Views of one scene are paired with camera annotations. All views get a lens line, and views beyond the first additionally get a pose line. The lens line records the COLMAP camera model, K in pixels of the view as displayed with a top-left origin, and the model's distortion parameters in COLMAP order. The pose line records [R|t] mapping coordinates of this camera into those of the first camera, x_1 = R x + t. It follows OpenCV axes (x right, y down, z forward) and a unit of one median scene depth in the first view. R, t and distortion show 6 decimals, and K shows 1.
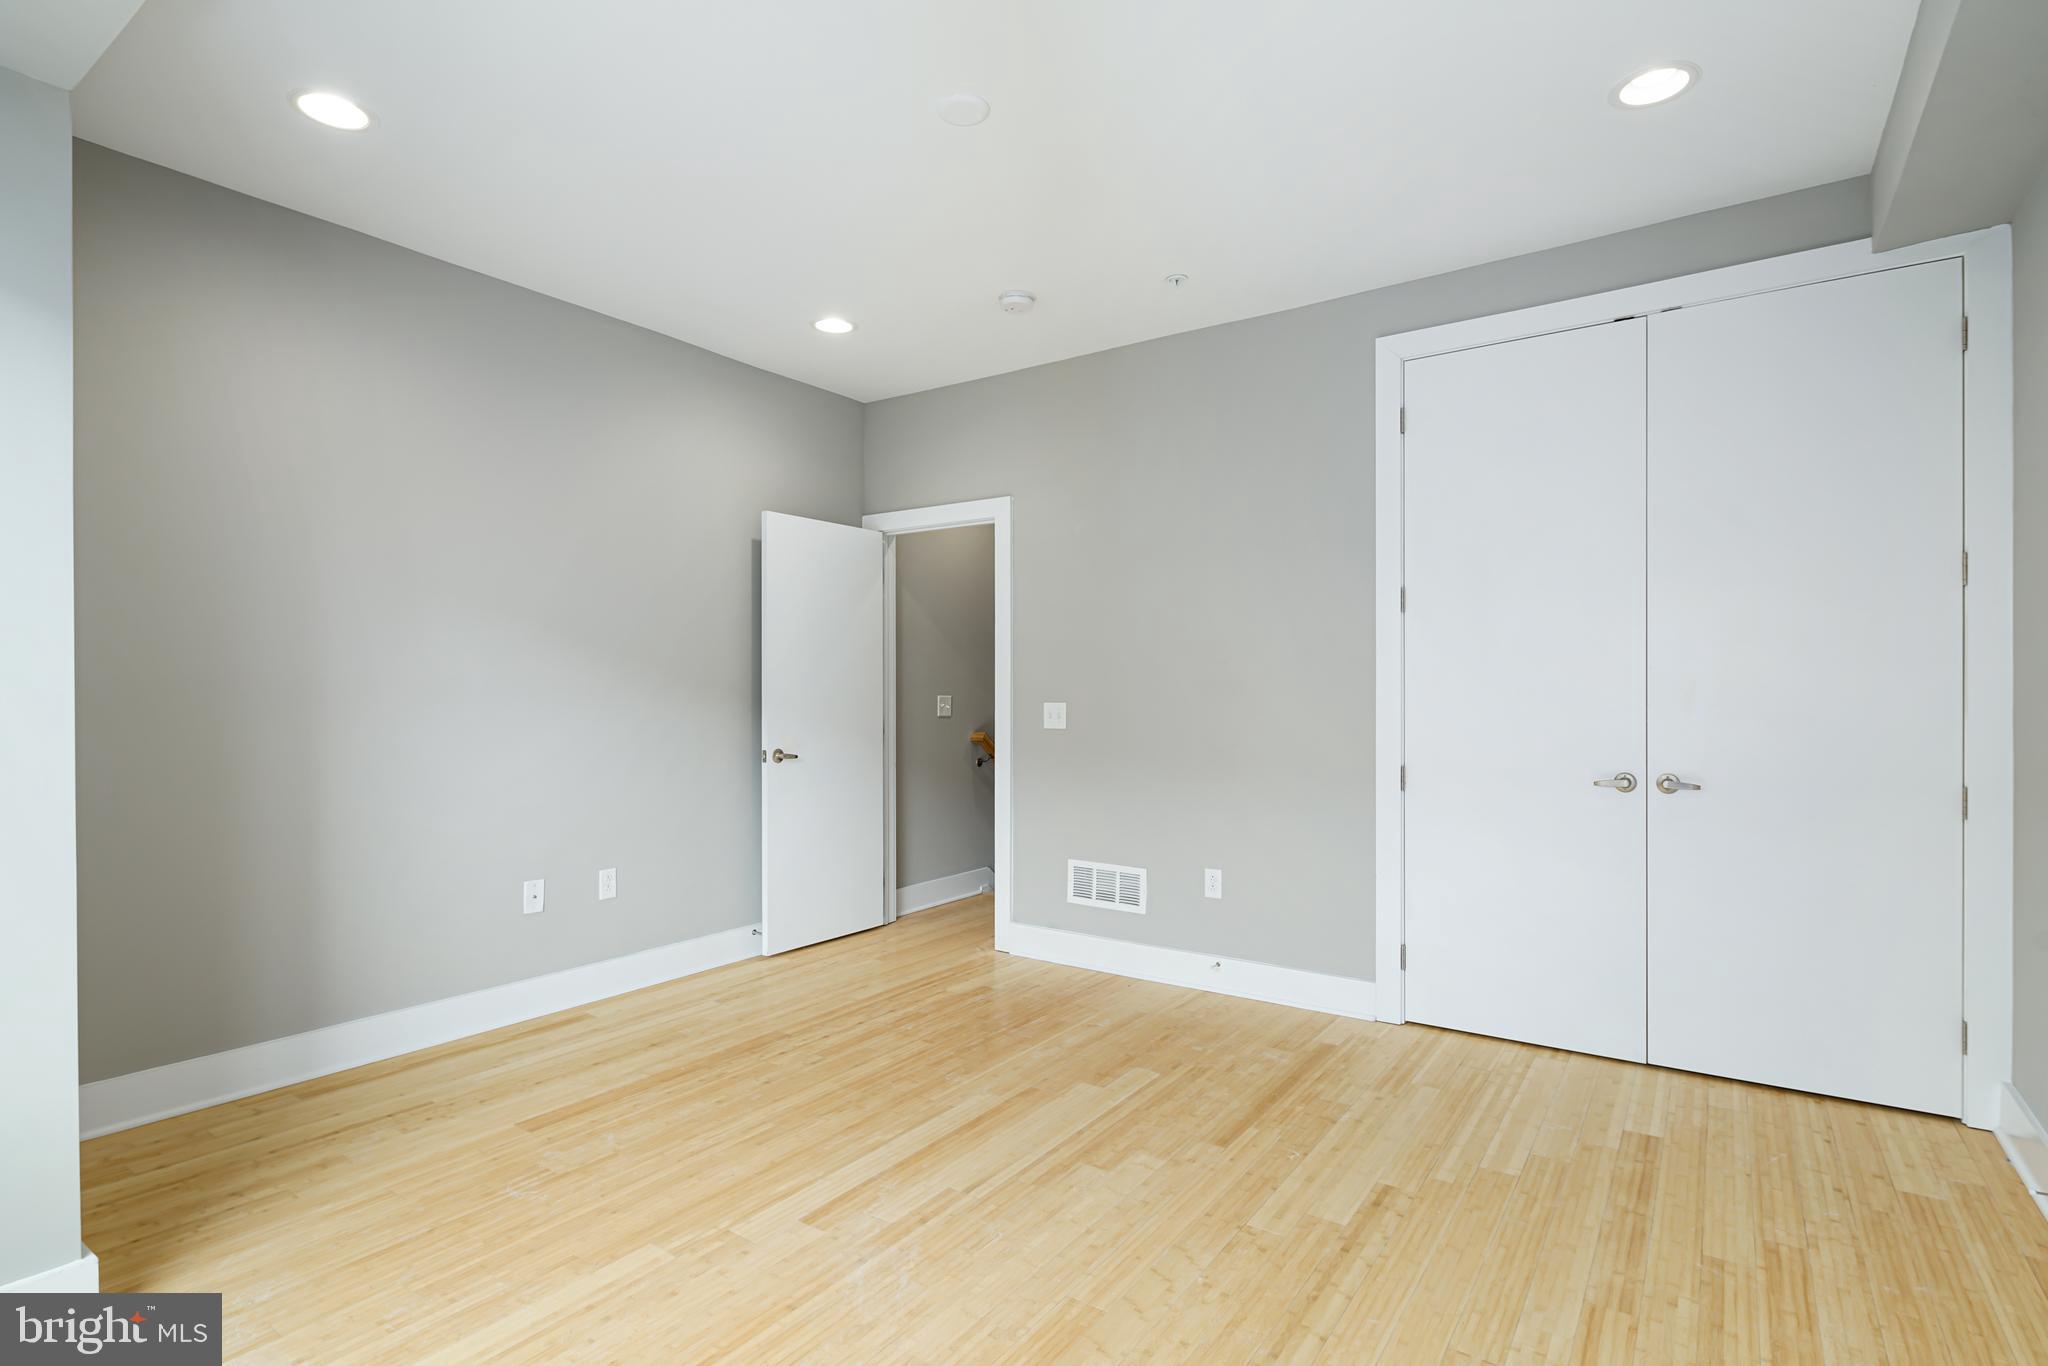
lens RADIAL K [[1015.3, 0, 1024.0], [0, 1015.3, 683.0], [0, 0, 1]] dist [-0.001617, -0.000777]
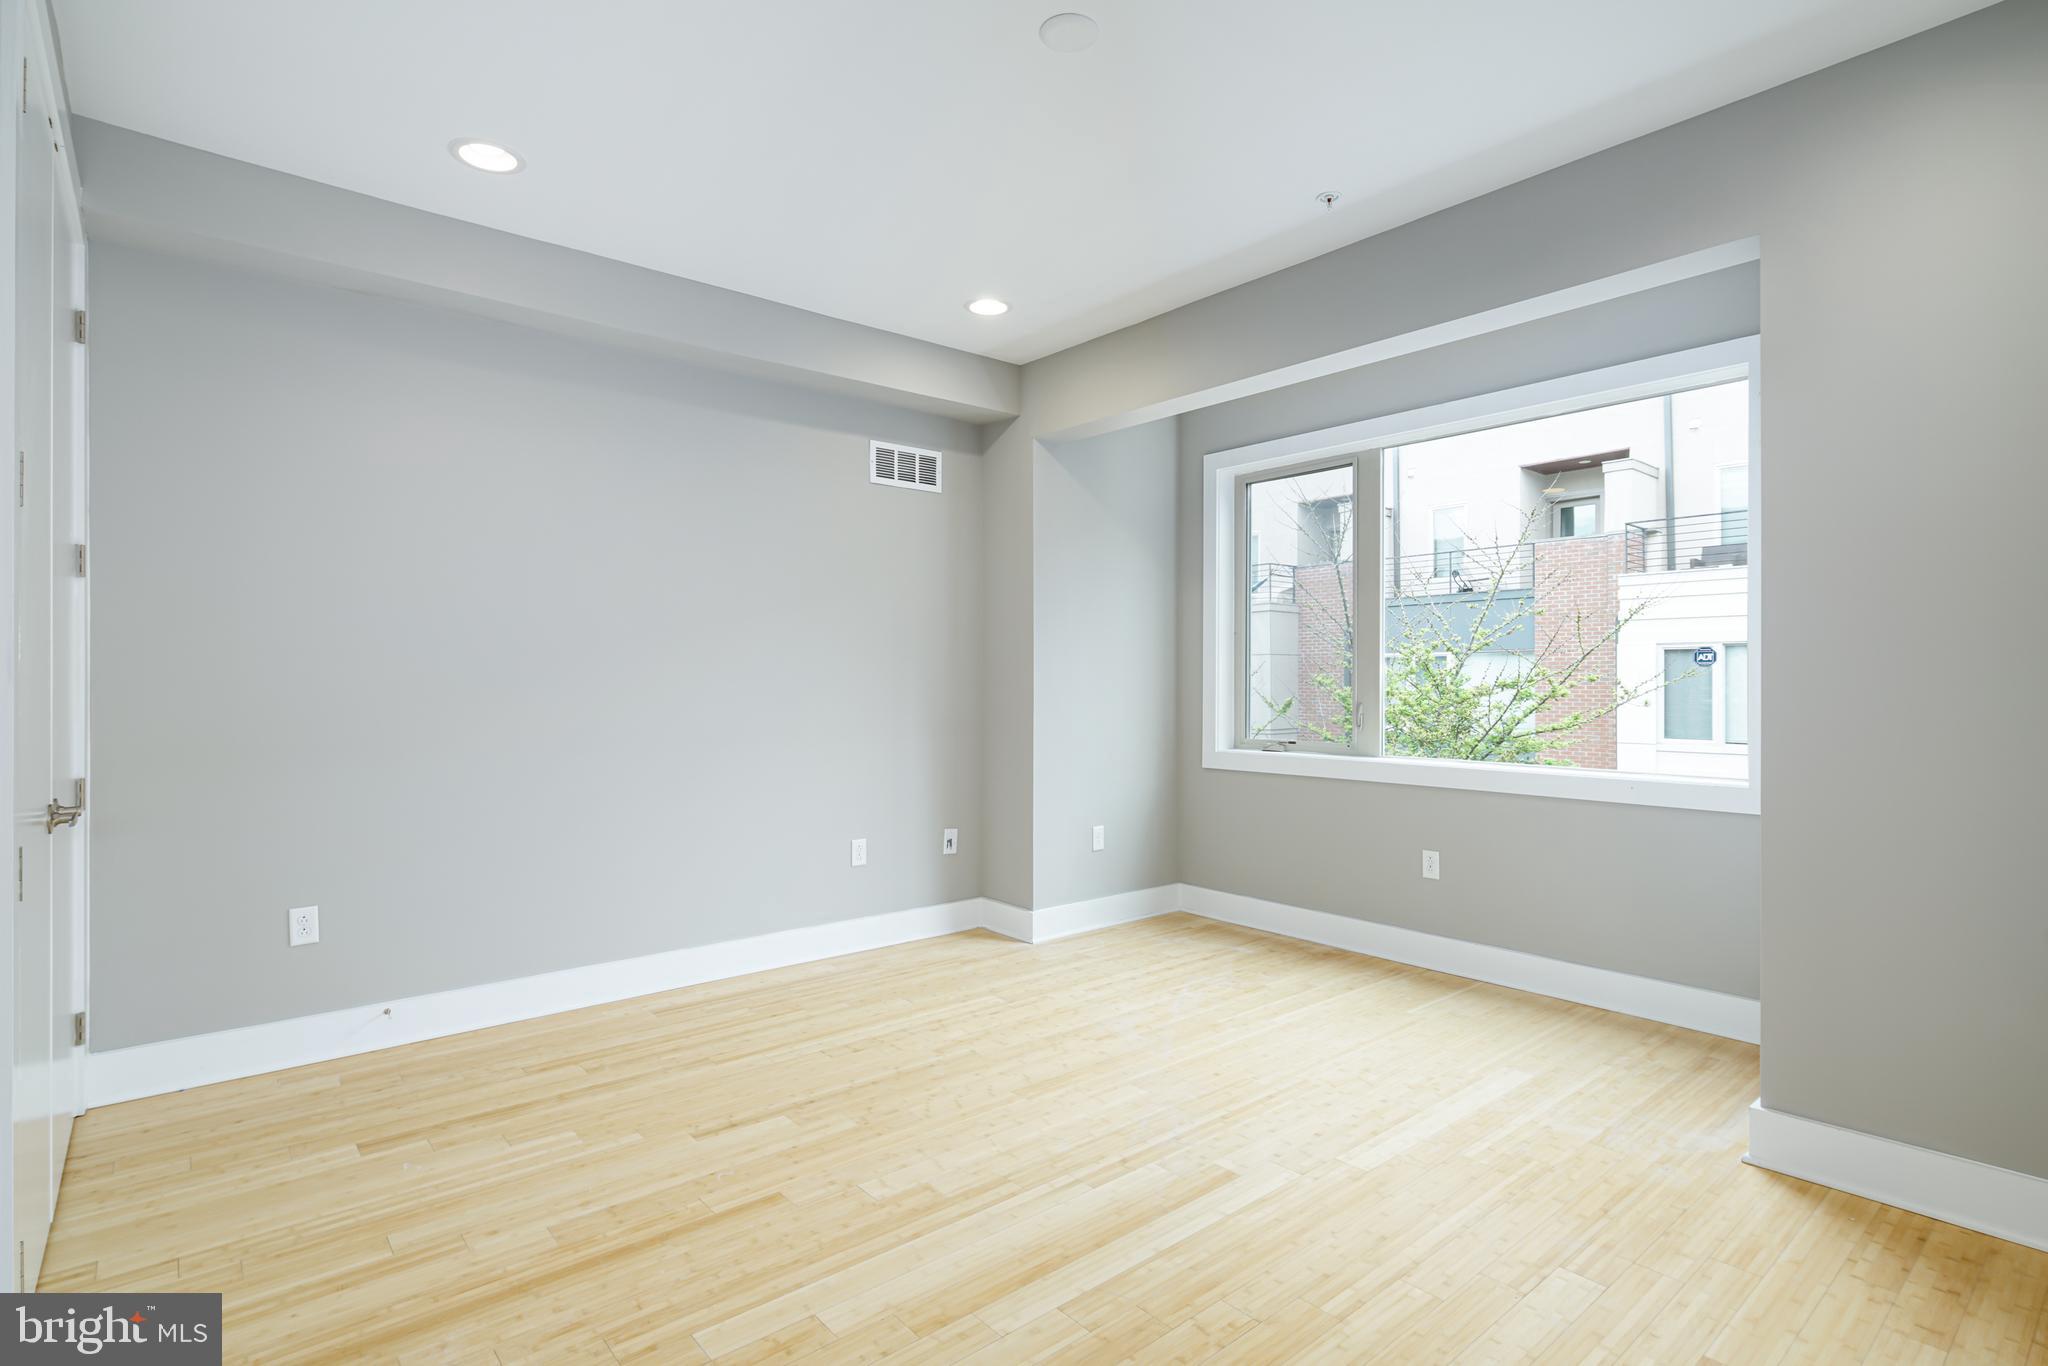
lens RADIAL K [[1015.3, 0, 1024.0], [0, 1015.3, 683.0], [0, 0, 1]] dist [-0.001617, -0.000777]
pose [[-0.966635, 0.000861, 0.256157, -0.249091], [-0.001094, 0.999971, -0.007489, 0.017097], [-0.256157, -0.007520, -0.966606, 1.886071]]
